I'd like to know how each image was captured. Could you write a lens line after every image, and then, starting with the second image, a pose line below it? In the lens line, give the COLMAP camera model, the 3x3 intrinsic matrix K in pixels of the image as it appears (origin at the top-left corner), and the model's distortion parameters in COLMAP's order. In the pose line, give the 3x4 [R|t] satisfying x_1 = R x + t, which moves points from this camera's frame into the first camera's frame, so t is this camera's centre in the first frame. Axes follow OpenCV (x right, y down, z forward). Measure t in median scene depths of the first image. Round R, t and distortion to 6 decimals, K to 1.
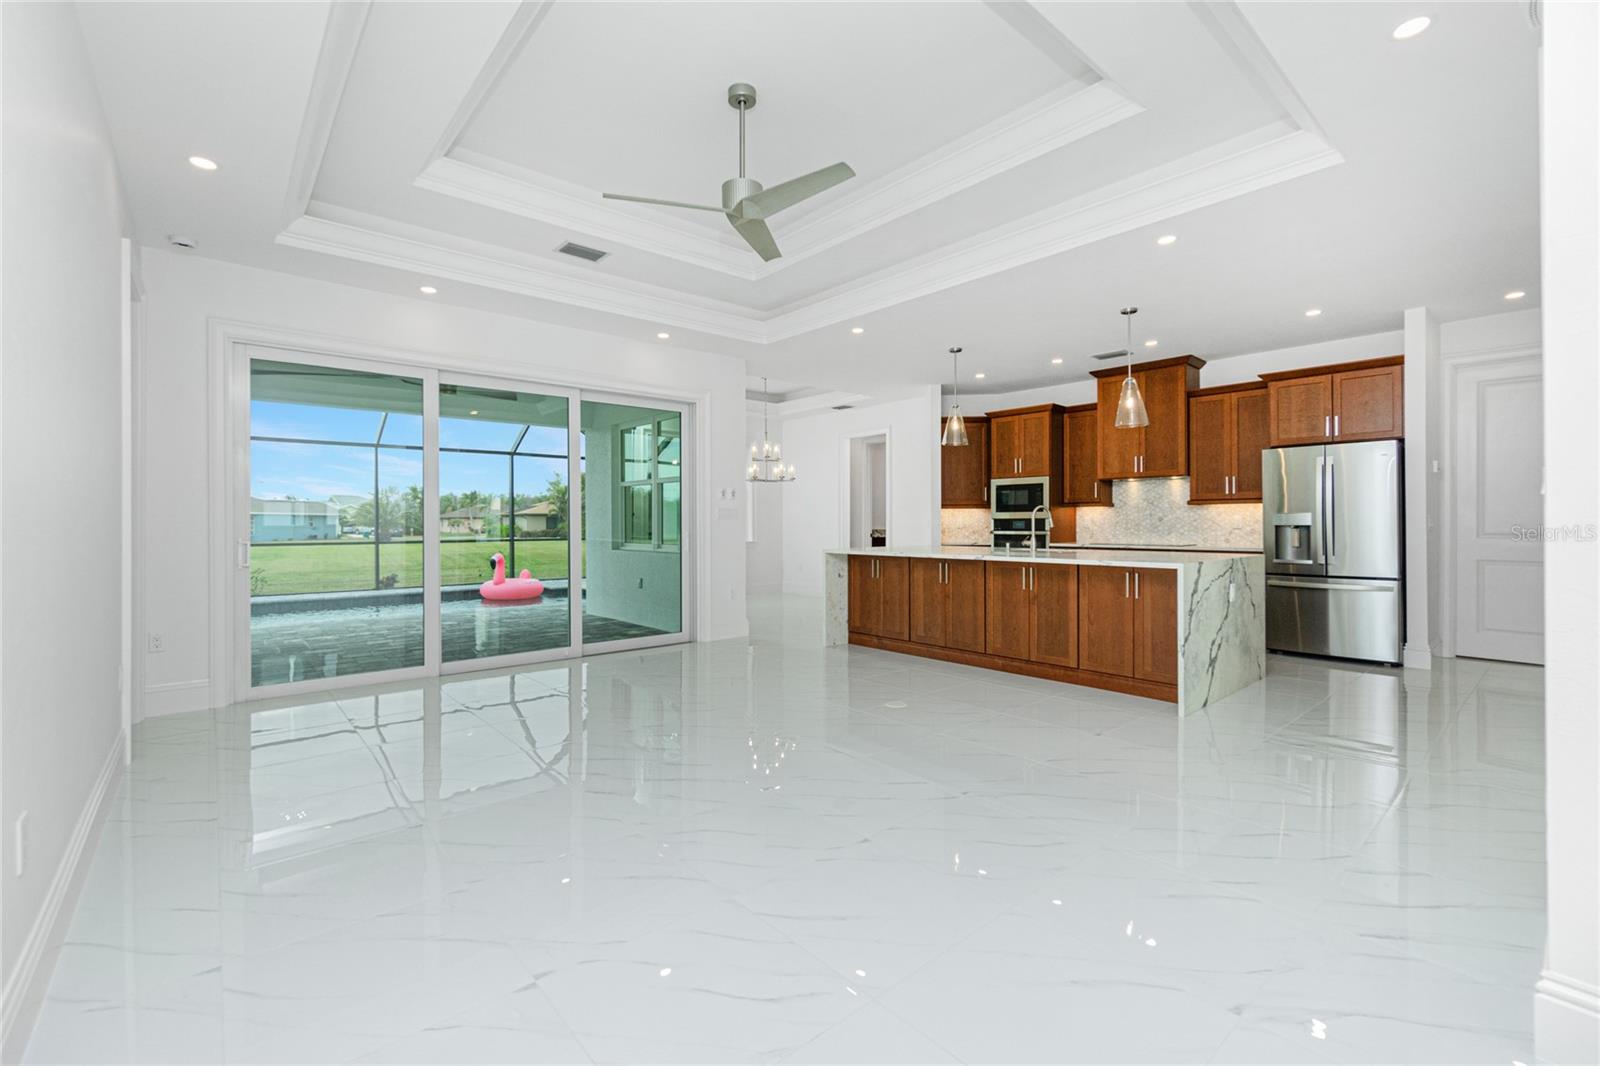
lens RADIAL K [[687.7, 0, 801.9], [0, 687.7, 520.7], [0, 0, 1]] dist [0.000874, 0.000277]
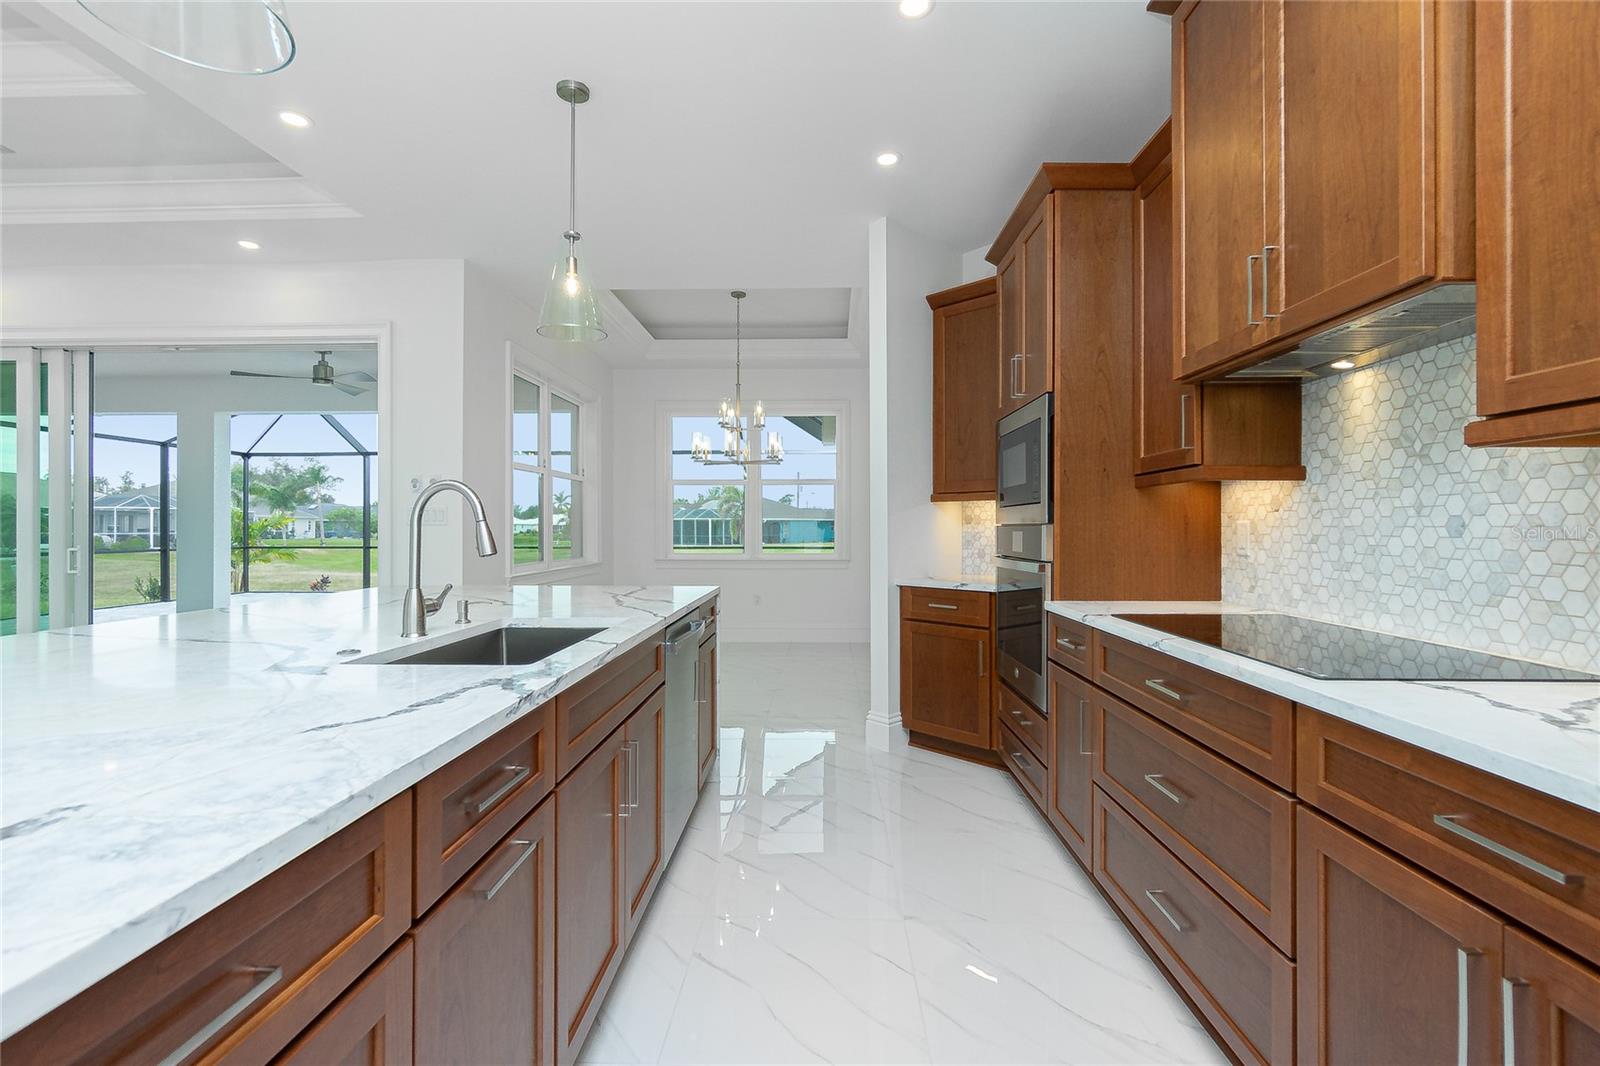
lens RADIAL K [[711.0, 0, 800.2], [0, 711.0, 525.9], [0, 0, 1]] dist [0.000811, 0.000056]
pose [[0.729488, 0.001415, -0.683992, 0.567550], [-0.000925, 0.999999, 0.001082, -0.003081], [0.683993, -0.000157, 0.729488, 0.762511]]
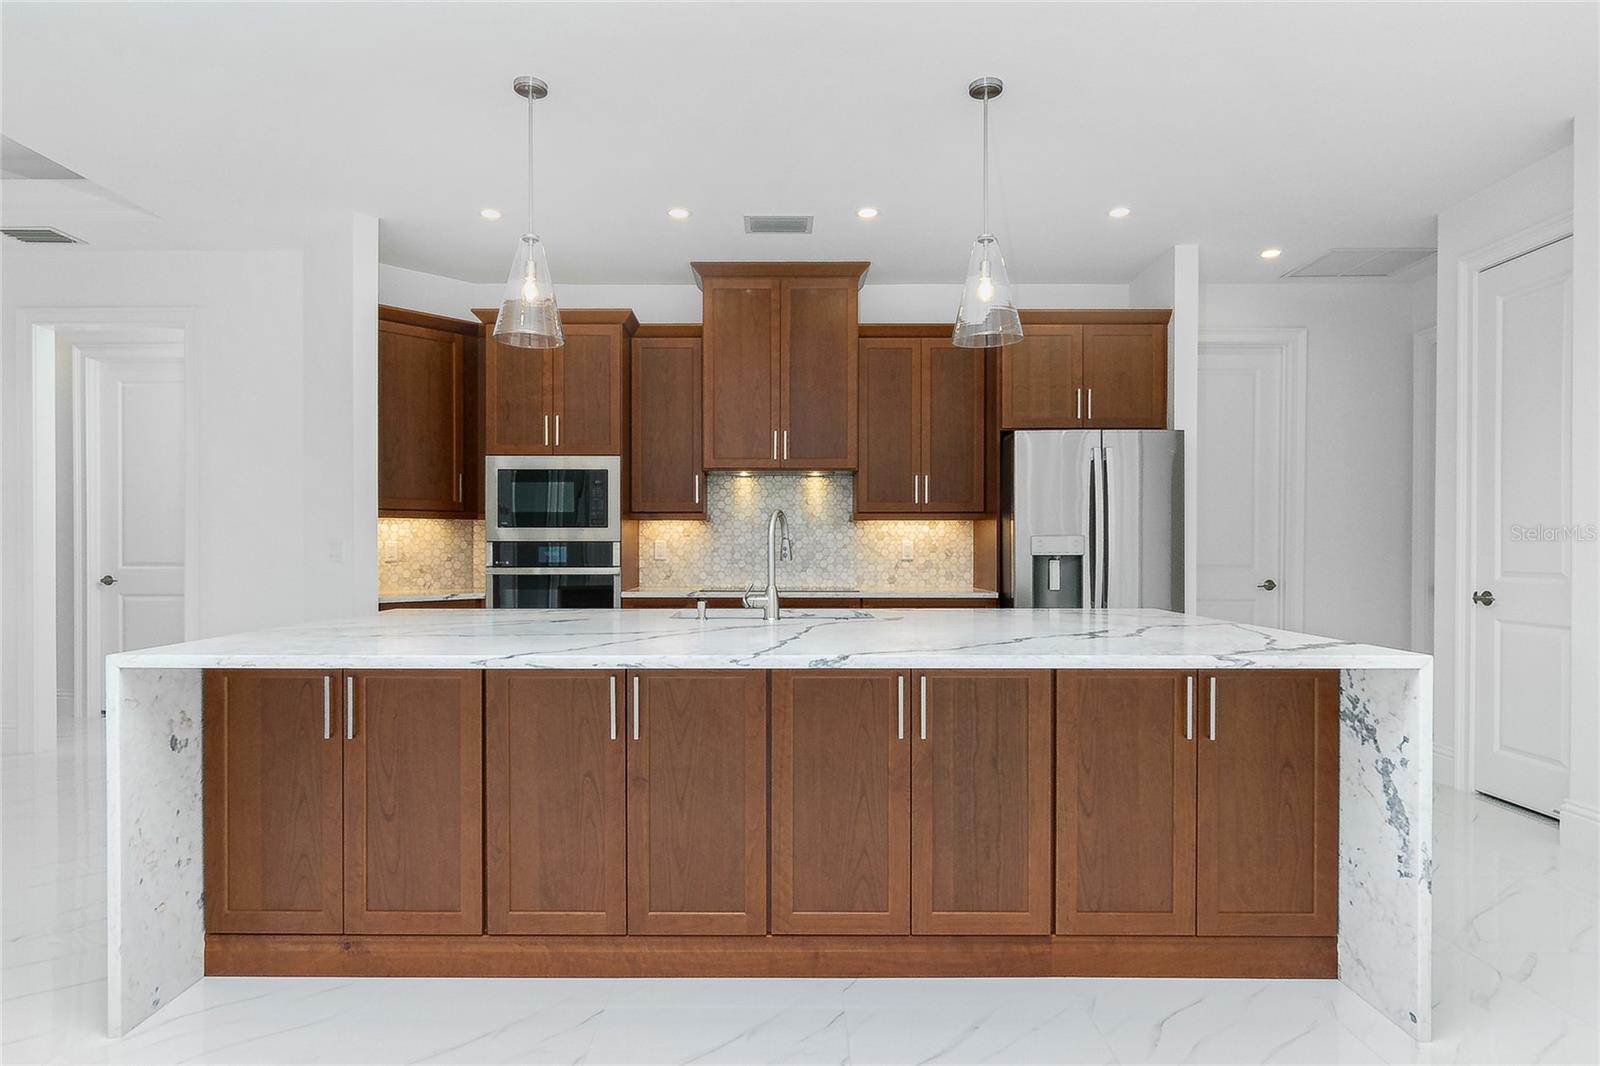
lens RADIAL K [[881.5, 0, 774.1], [0, 881.5, 555.5], [0, 0, 1]] dist [0.003135, -0.000118]
pose [[0.669114, -0.002608, 0.743155, -0.042865], [-0.003728, 0.999969, 0.006866, 0.002117], [-0.743151, -0.007365, 0.669084, 0.556026]]
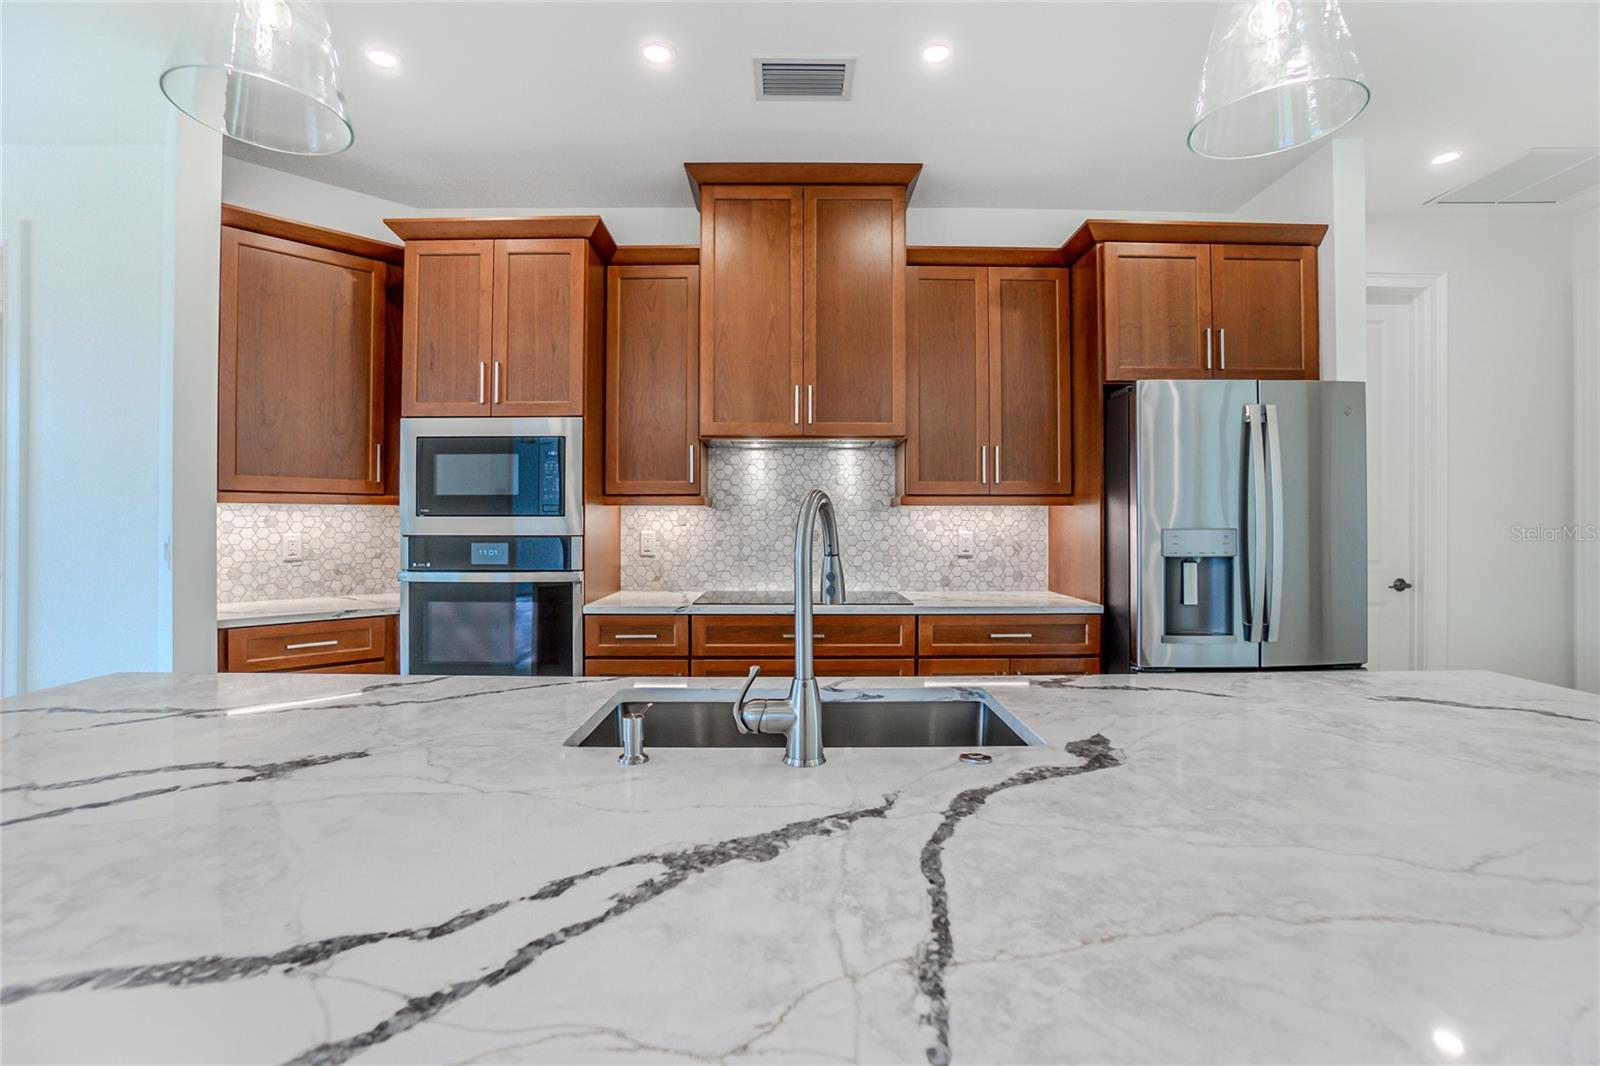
lens RADIAL K [[709.7, 0, 795.4], [0, 709.7, 521.3], [0, 0, 1]] dist [-0.053949, 0.000128]
pose [[0.661509, 0.003533, 0.749929, 0.178611], [-0.003121, 0.999993, -0.001958, -0.011955], [-0.749930, -0.001045, 0.661516, 0.761225]]
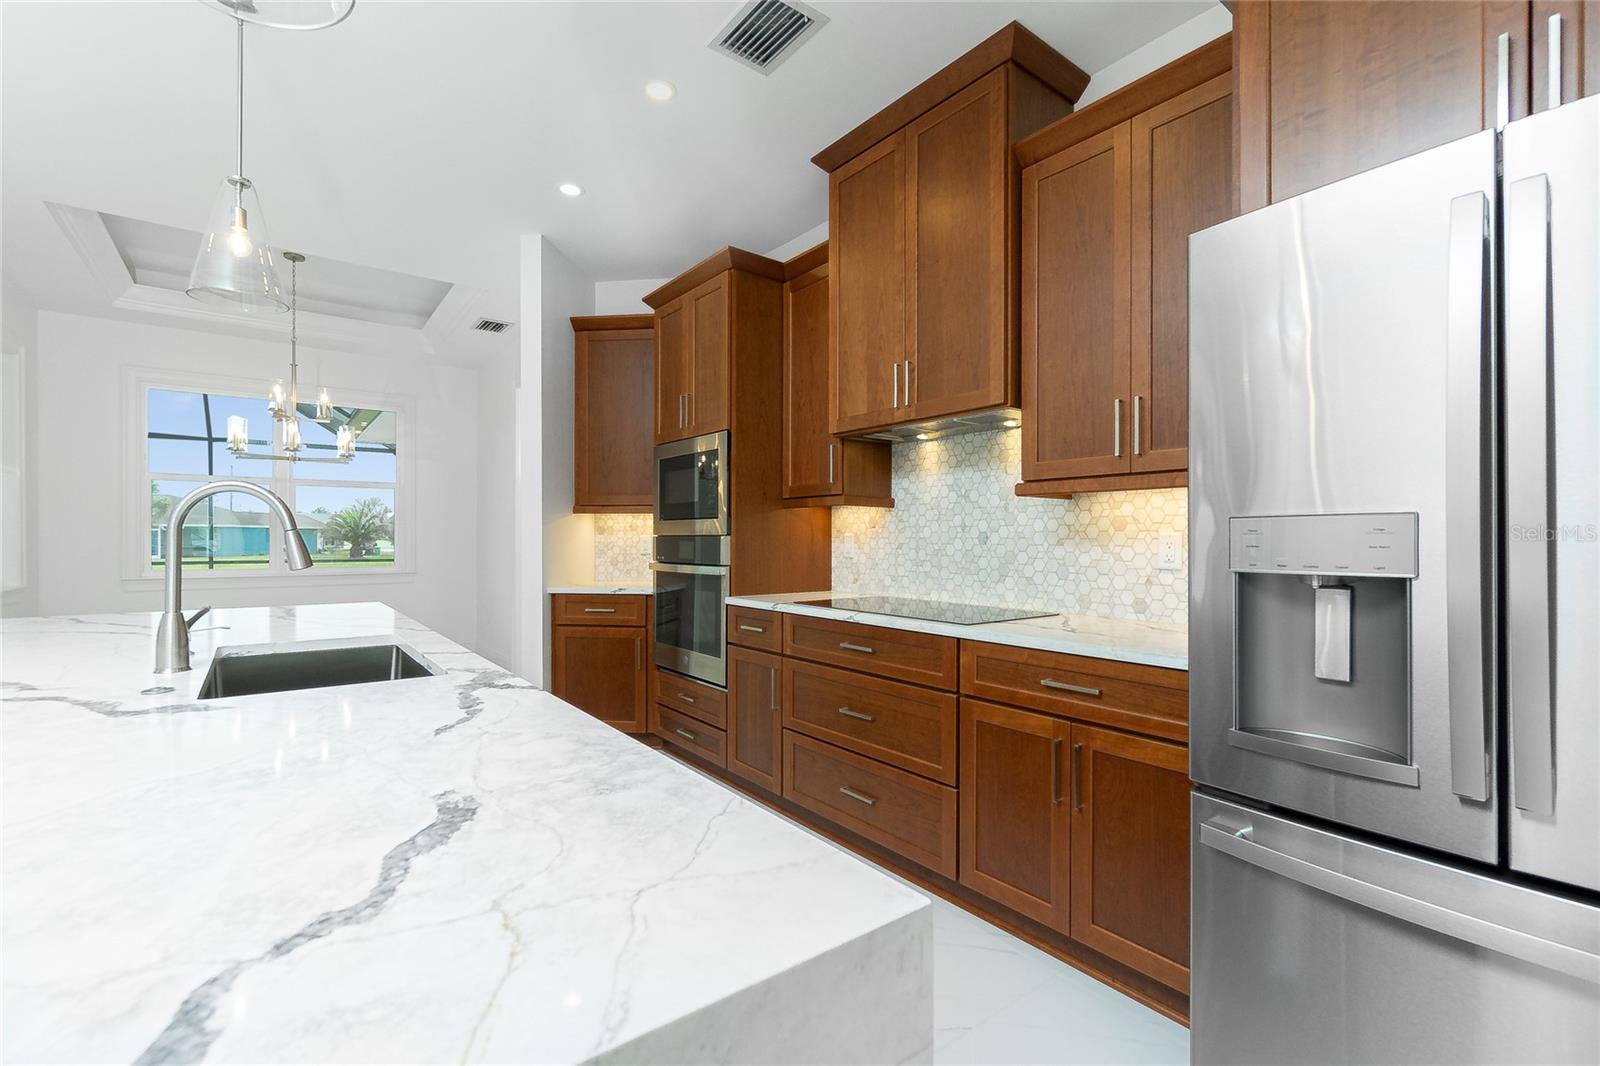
lens RADIAL K [[711.5, 0, 803.7], [0, 711.5, 538.2], [0, 0, 1]] dist [-0.002121, -0.000571]
pose [[0.997715, 0.005651, -0.067326, 0.488113], [-0.005516, 0.999982, 0.002187, -0.003074], [0.067337, -0.001811, 0.997729, 0.661896]]
